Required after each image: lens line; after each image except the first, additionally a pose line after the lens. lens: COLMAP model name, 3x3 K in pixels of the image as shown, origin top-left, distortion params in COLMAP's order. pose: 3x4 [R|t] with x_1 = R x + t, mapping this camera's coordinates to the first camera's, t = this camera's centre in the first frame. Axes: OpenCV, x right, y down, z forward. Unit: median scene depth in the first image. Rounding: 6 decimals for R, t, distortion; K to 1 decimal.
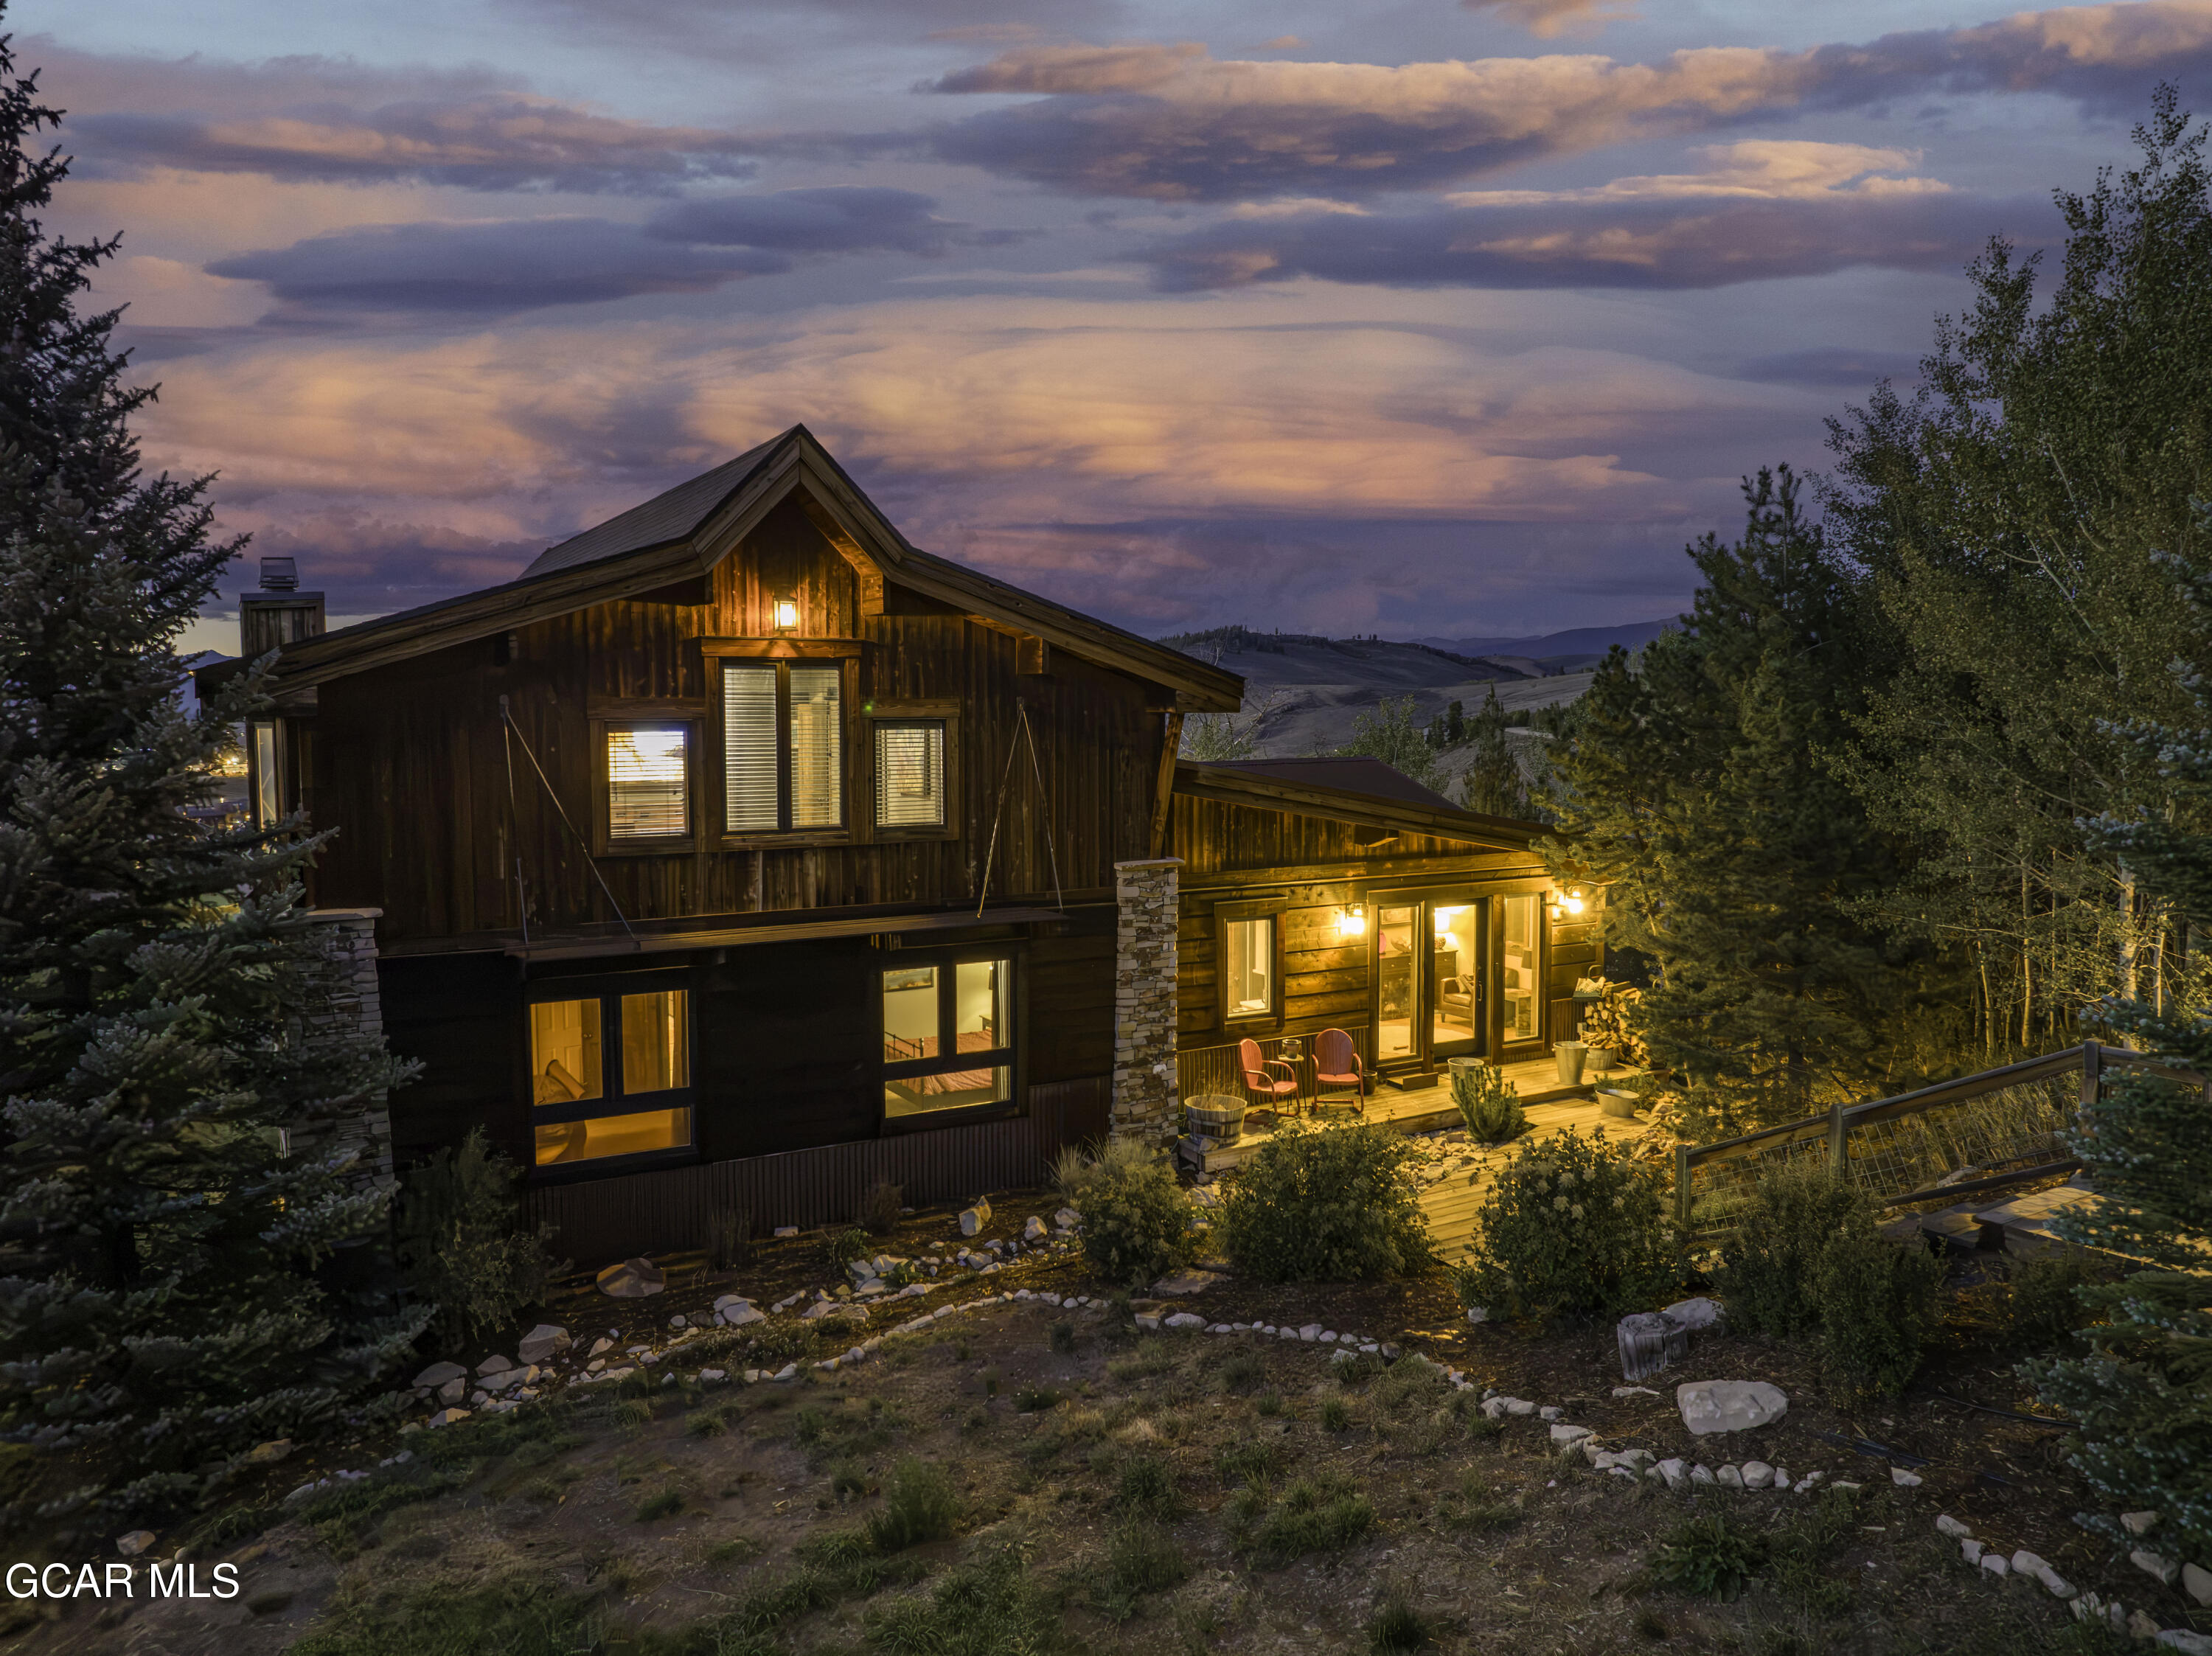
lens RADIAL K [[1550.7, 0, 1109.4], [0, 1550.7, 825.4], [0, 0, 1]] dist [-0.034126, -0.006213]
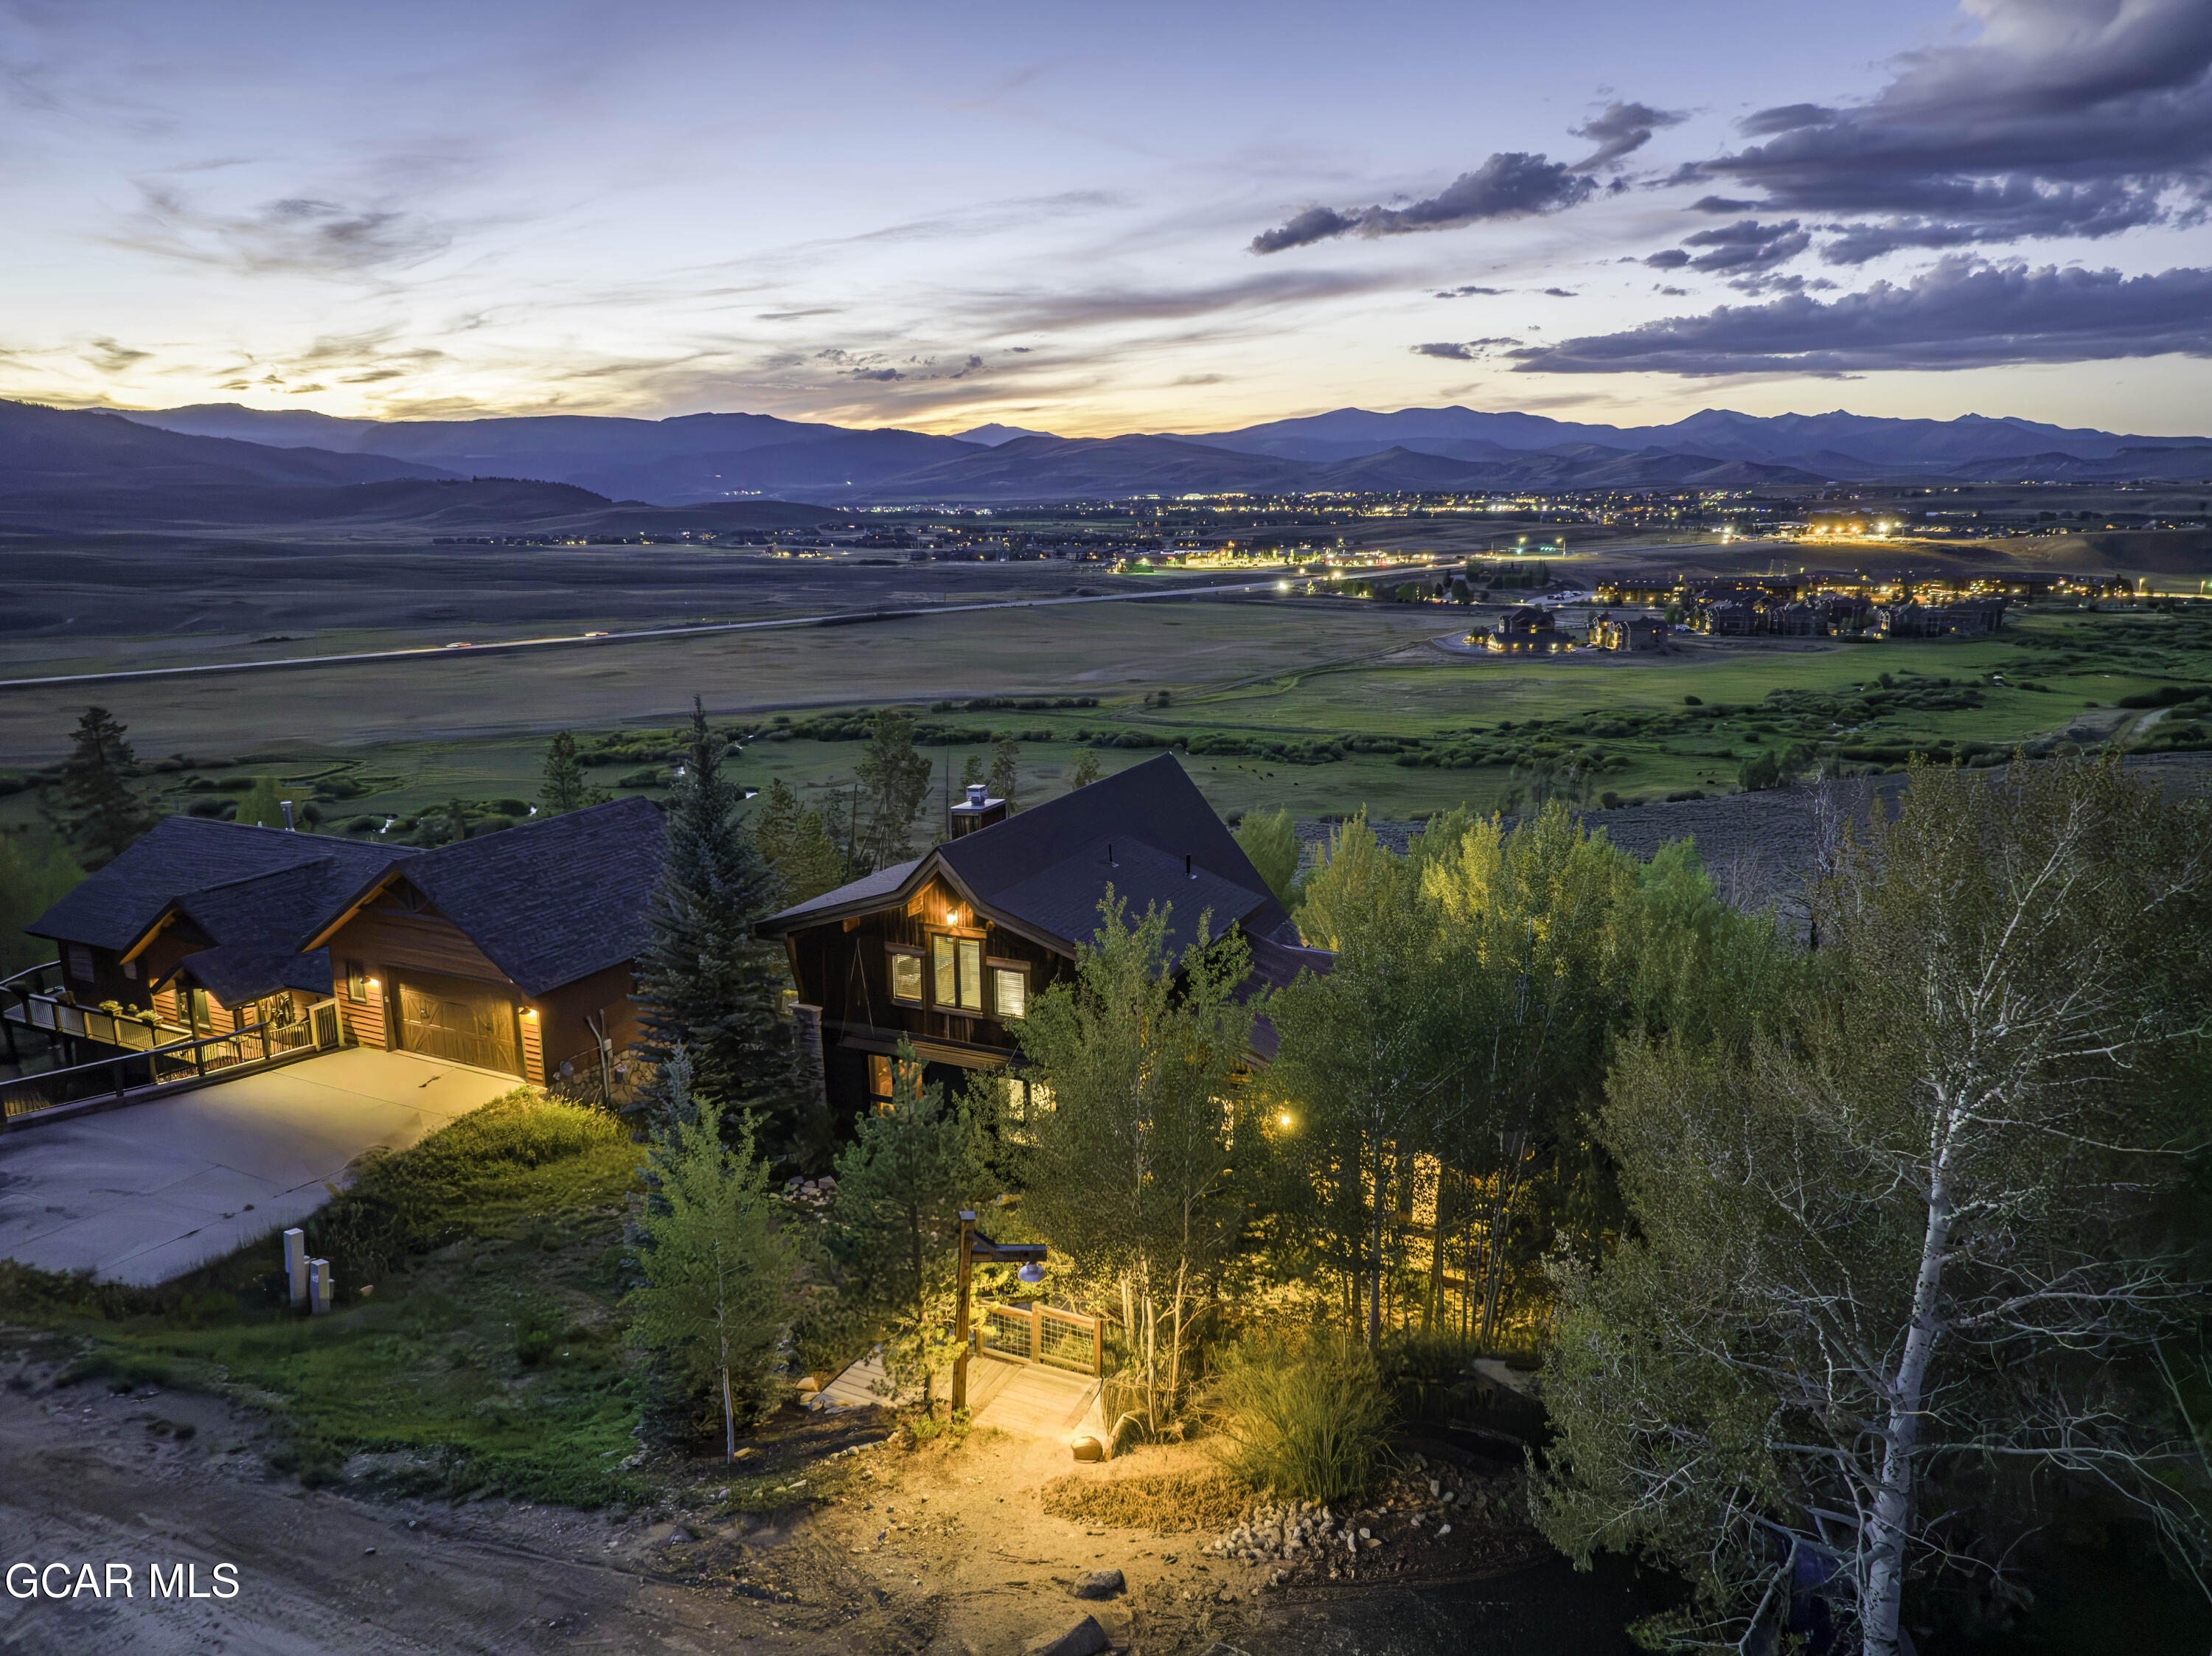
lens RADIAL K [[1537.3, 0, 1098.5], [0, 1537.3, 821.9], [0, 0, 1]] dist [-0.024180, -0.006116]
pose [[0.571891, 0.175875, -0.801254, 1.478042], [-0.053210, 0.982643, 0.177712, -0.599355], [0.818602, -0.058997, 0.571323, -0.090799]]
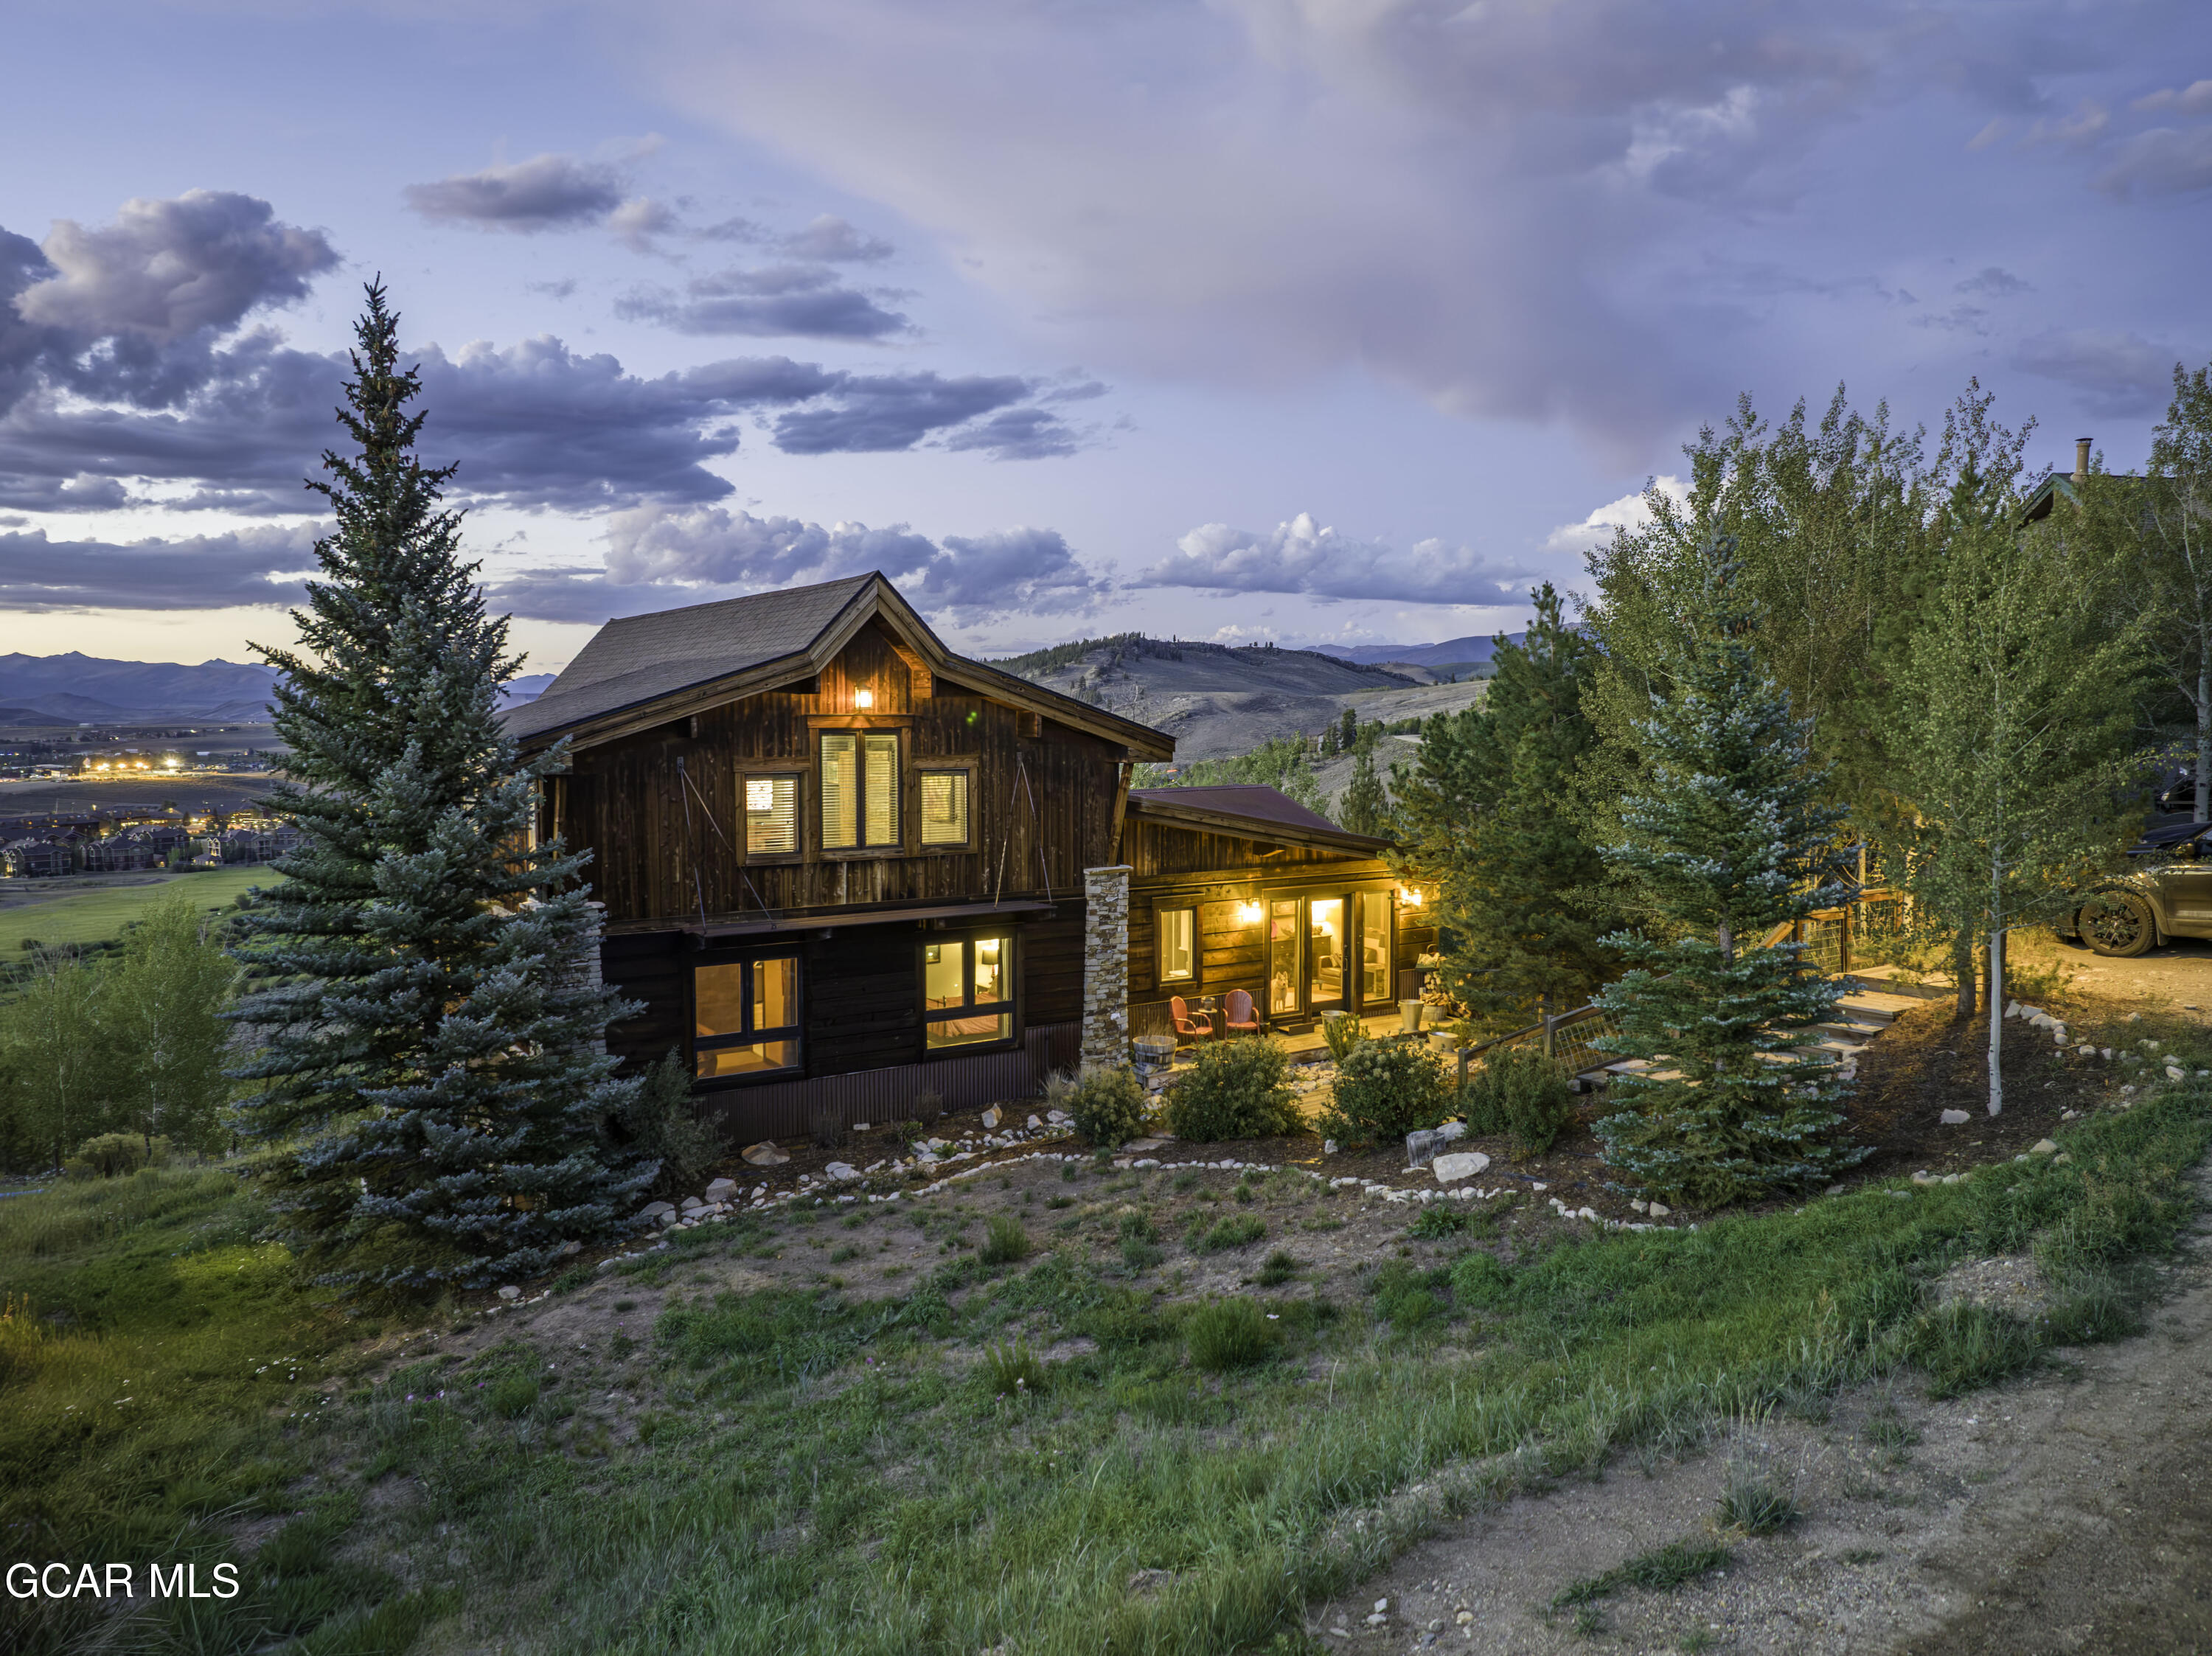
lens RADIAL K [[1555.8, 0, 1107.2], [0, 1555.8, 834.4], [0, 0, 1]] dist [-0.035030, 0.001565]
pose [[0.997918, -0.002274, 0.064456, -0.065929], [0.002121, 0.999995, 0.002434, -0.010624], [-0.064461, -0.002292, 0.997918, -0.406113]]
